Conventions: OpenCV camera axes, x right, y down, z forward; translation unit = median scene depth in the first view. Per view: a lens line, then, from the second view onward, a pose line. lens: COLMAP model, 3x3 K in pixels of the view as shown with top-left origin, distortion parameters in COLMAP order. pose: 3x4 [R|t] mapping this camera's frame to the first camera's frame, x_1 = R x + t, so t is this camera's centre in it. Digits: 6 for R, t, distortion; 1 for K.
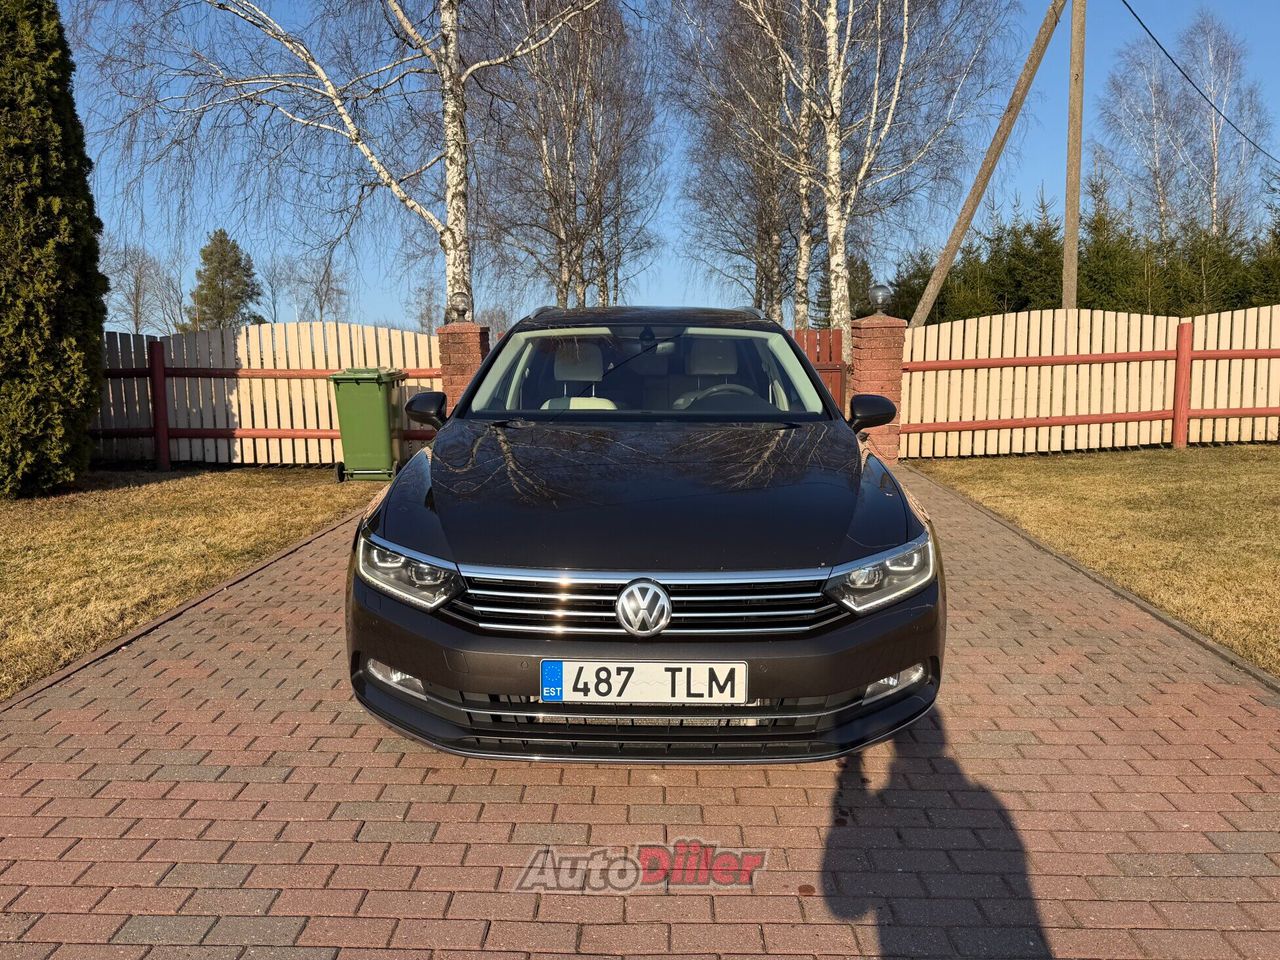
lens RADIAL K [[900.5, 0, 608.9], [0, 900.5, 492.4], [0, 0, 1]] dist [0.038871, -0.054793]
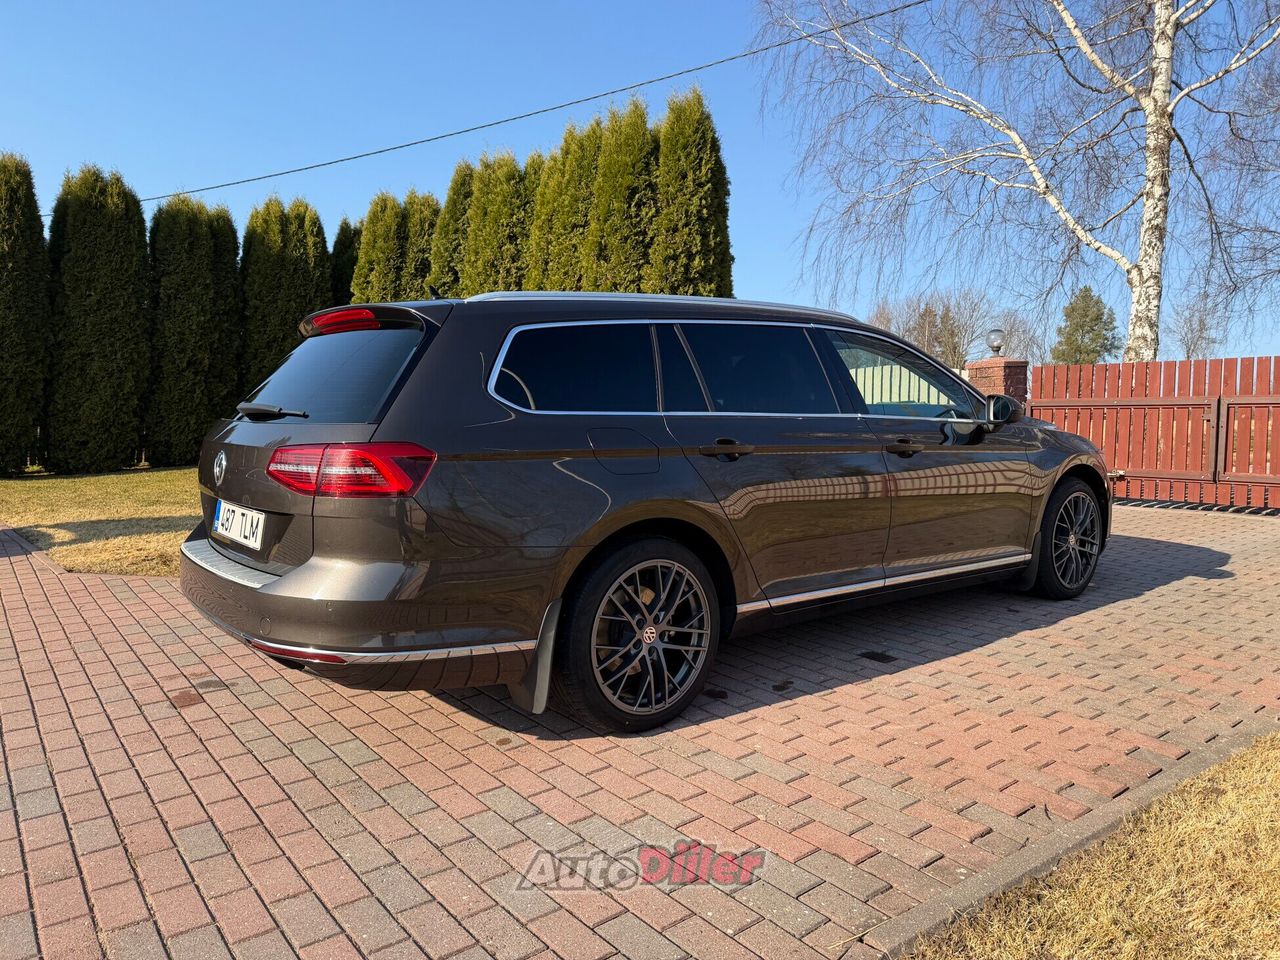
lens RADIAL K [[900.5, 0, 639.1], [0, 900.5, 481.5], [0, 0, 1]] dist [0.038871, -0.054793]
pose [[0.622226, 0.065841, -0.780064, 0.503641], [-0.123604, 0.992221, -0.014846, 0.024189], [0.773018, 0.105657, 0.625523, 0.044231]]
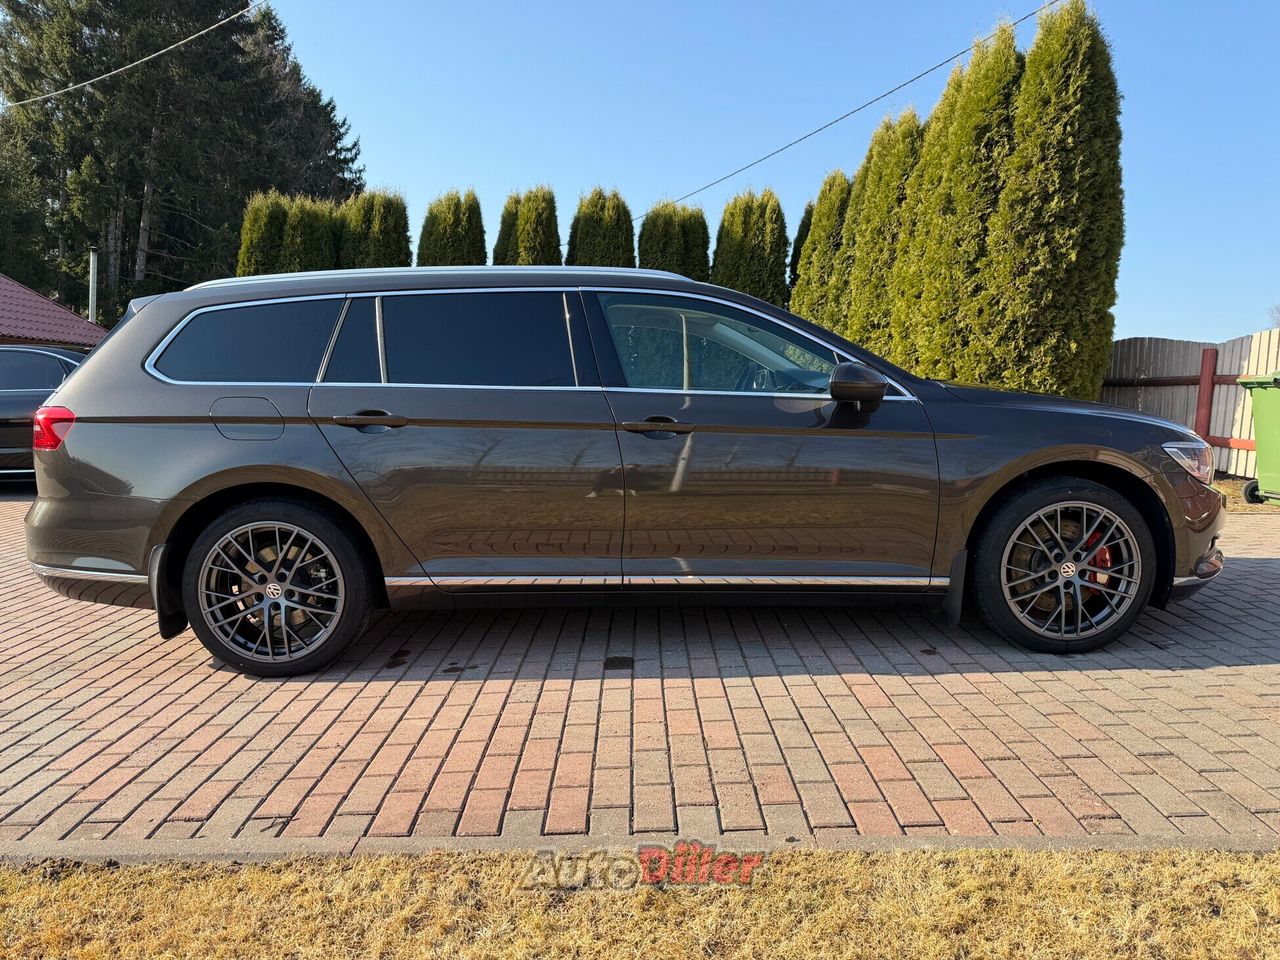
lens RADIAL K [[900.5, 0, 636.0], [0, 900.5, 482.6], [0, 0, 1]] dist [0.038871, -0.054793]
pose [[0.037838, 0.103732, -0.993885, 0.628260], [-0.142151, 0.985042, 0.097397, -0.032029], [0.989122, 0.137597, 0.052017, 0.434571]]
